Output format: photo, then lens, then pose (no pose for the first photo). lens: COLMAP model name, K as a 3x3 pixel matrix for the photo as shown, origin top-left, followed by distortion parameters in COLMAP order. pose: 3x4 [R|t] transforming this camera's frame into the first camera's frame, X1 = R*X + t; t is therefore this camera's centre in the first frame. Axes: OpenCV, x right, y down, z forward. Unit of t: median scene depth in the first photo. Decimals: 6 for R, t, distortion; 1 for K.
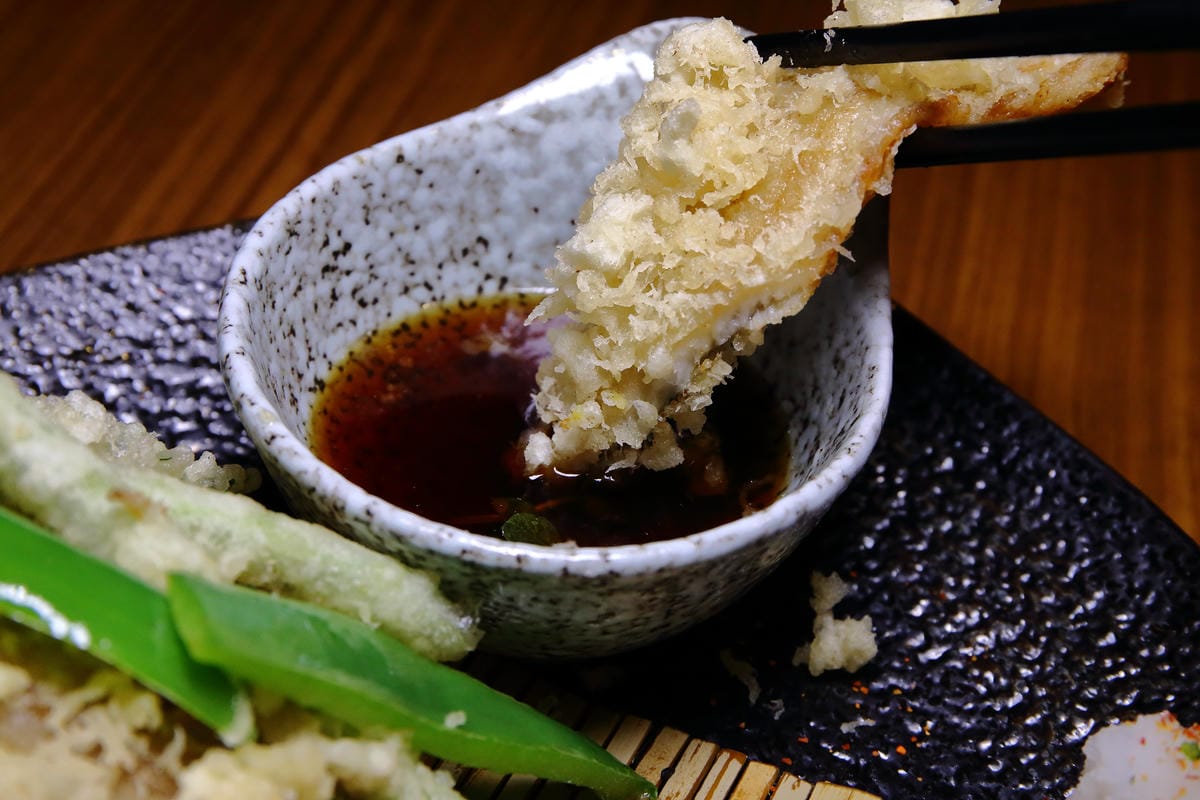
lens RADIAL K [[2002.9, 0, 600.0], [0, 2002.9, 400.0], [0, 0, 1]] dist [0.025514, -0.016756]
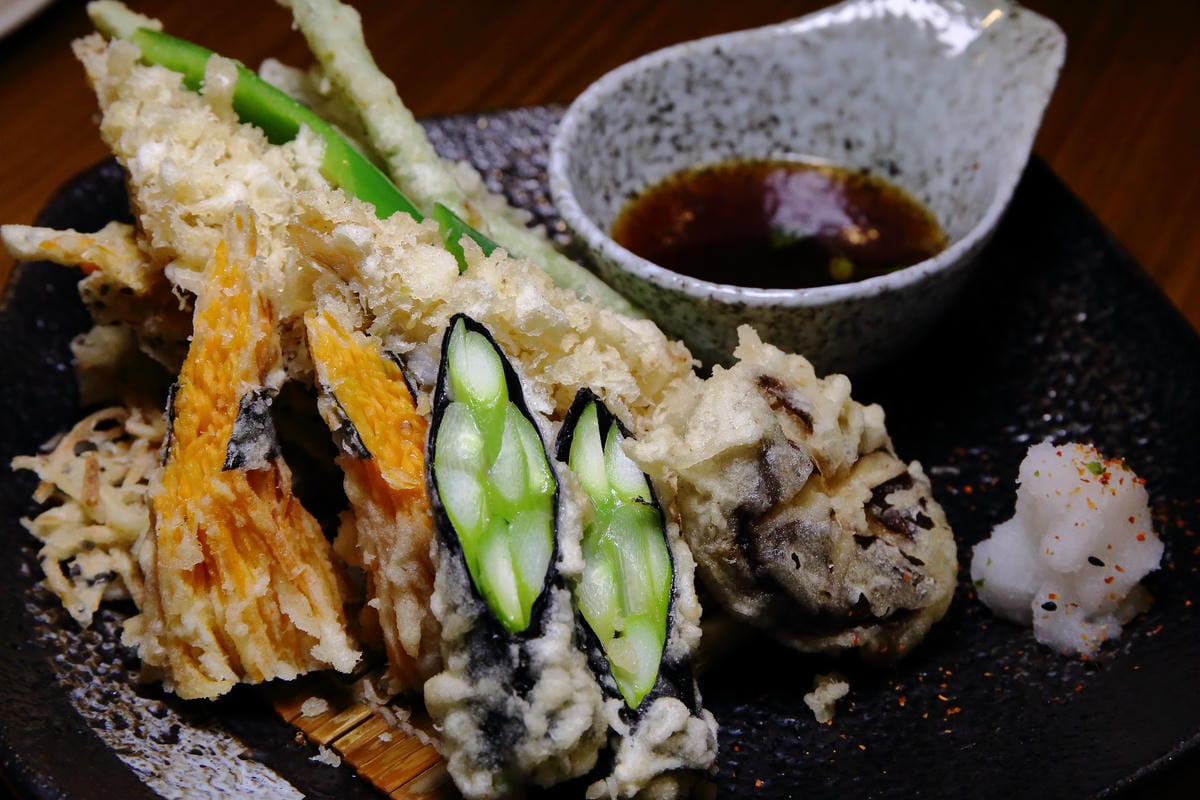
lens RADIAL K [[2002.9, 0, 600.0], [0, 2002.9, 400.0], [0, 0, 1]] dist [0.025514, -0.016756]
pose [[0.931059, 0.147278, -0.333824, 0.339524], [-0.155751, 0.987795, 0.001400, 0.138404], [0.329956, 0.050690, 0.942634, -0.375028]]
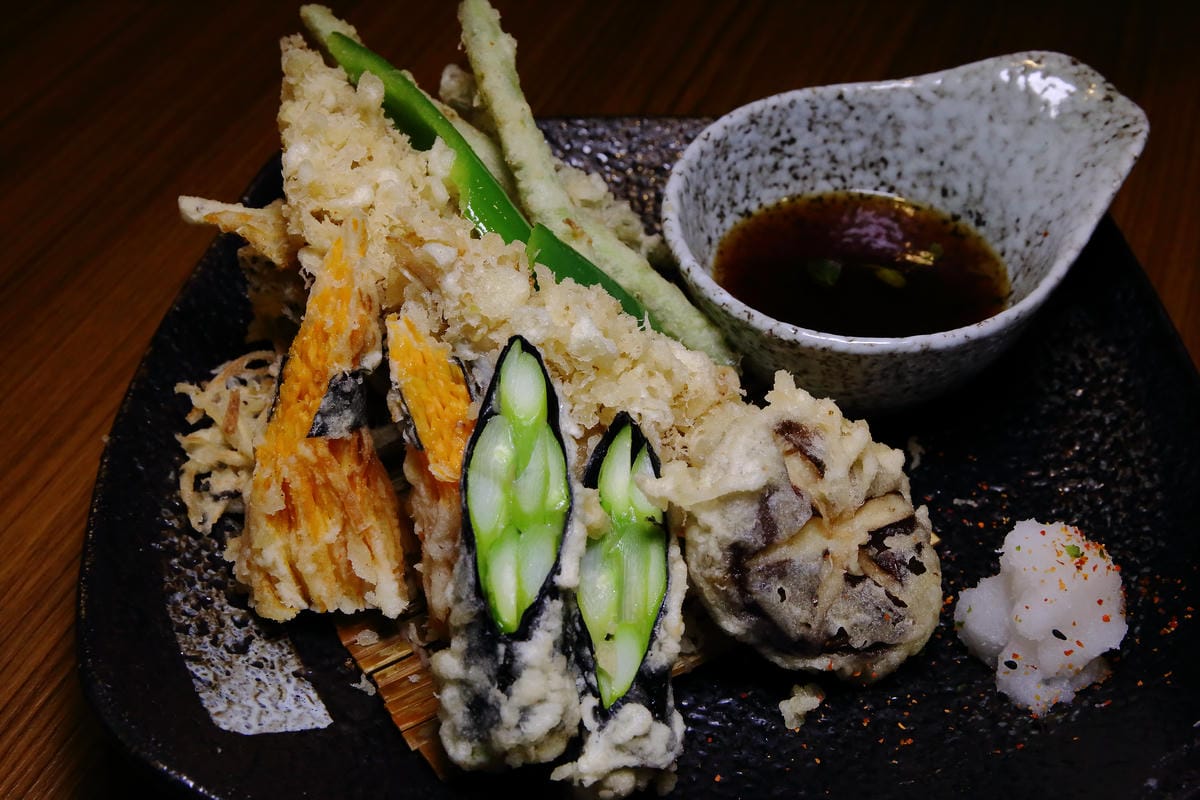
lens RADIAL K [[1478.0, 0, 600.0], [0, 1478.0, 400.0], [0, 0, 1]] dist [-0.038369, 0.053161]
pose [[0.830770, 0.317035, -0.457504, 0.370608], [-0.286317, 0.948261, 0.137198, 0.006325], [0.477330, 0.017011, 0.878560, -0.159530]]
